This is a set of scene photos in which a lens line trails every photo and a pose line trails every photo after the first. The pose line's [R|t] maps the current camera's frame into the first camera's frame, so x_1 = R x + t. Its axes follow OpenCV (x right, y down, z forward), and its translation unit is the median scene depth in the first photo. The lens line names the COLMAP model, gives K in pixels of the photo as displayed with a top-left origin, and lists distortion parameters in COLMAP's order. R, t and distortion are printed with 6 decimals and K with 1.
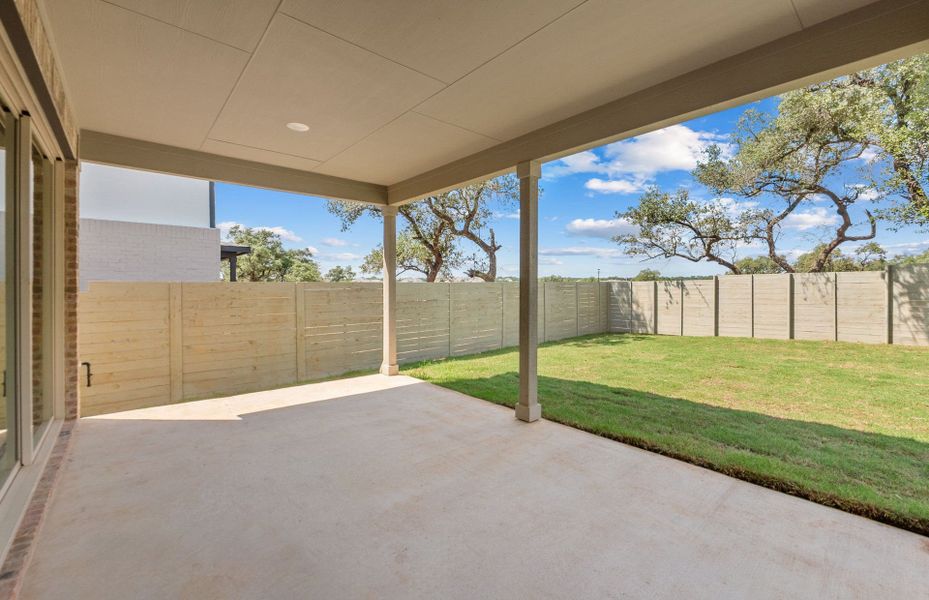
lens RADIAL K [[386.7, 0, 465.1], [0, 386.7, 285.5], [0, 0, 1]] dist [-0.002840, 0.000112]
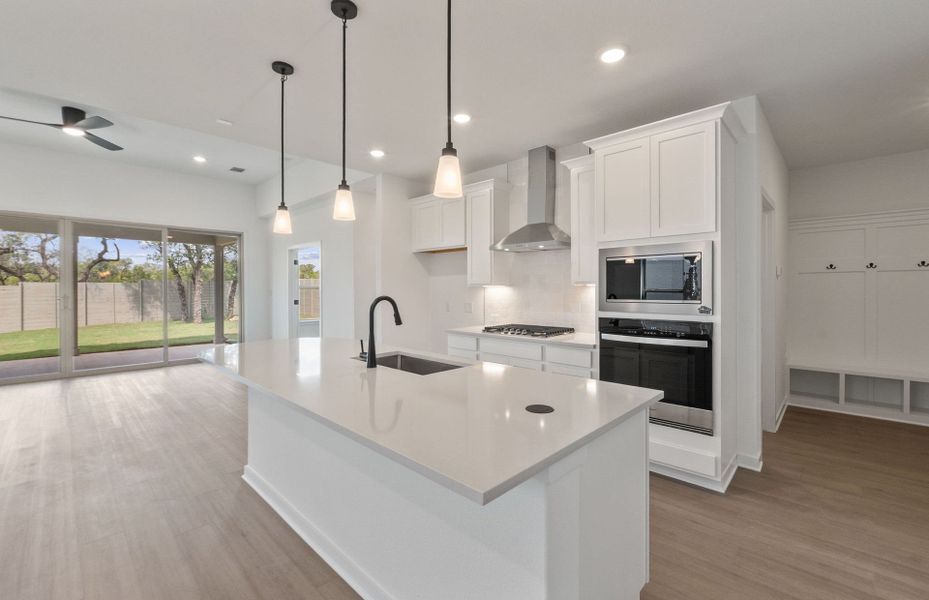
lens RADIAL K [[392.9, 0, 467.0], [0, 392.9, 291.1], [0, 0, 1]] dist [-0.002920, -0.000542]
pose [[-0.086732, -0.005083, 0.996219, -0.717380], [-0.007415, 0.999963, 0.004457, -0.013747], [-0.996204, -0.007000, -0.086767, -0.322827]]
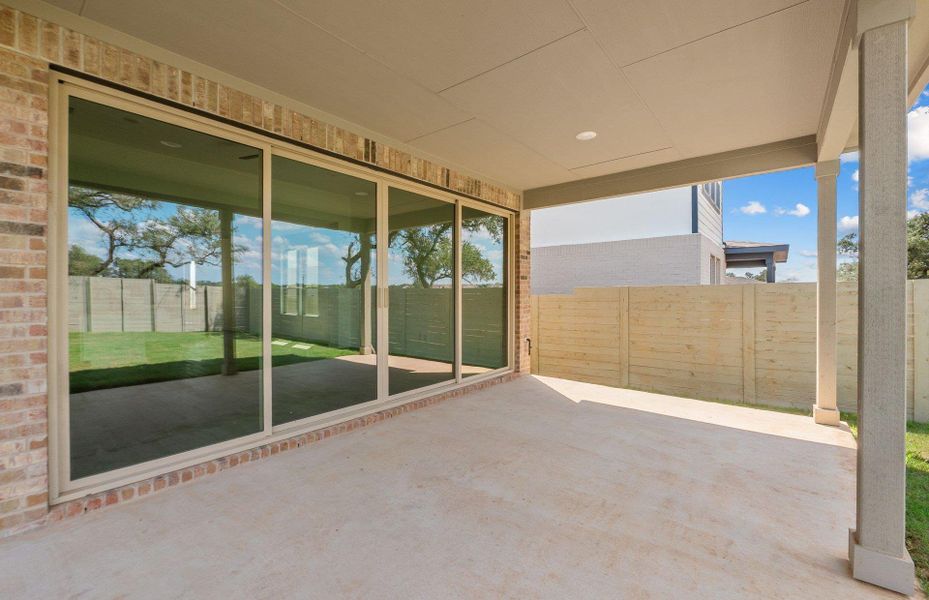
lens RADIAL K [[392.9, 0, 467.0], [0, 392.9, 291.1], [0, 0, 1]] dist [-0.002920, -0.000542]
pose [[0.174227, -0.009844, -0.984656, 0.171862], [0.010727, 0.999910, -0.008099, 0.005047], [0.984647, -0.009152, 0.174317, 0.151672]]
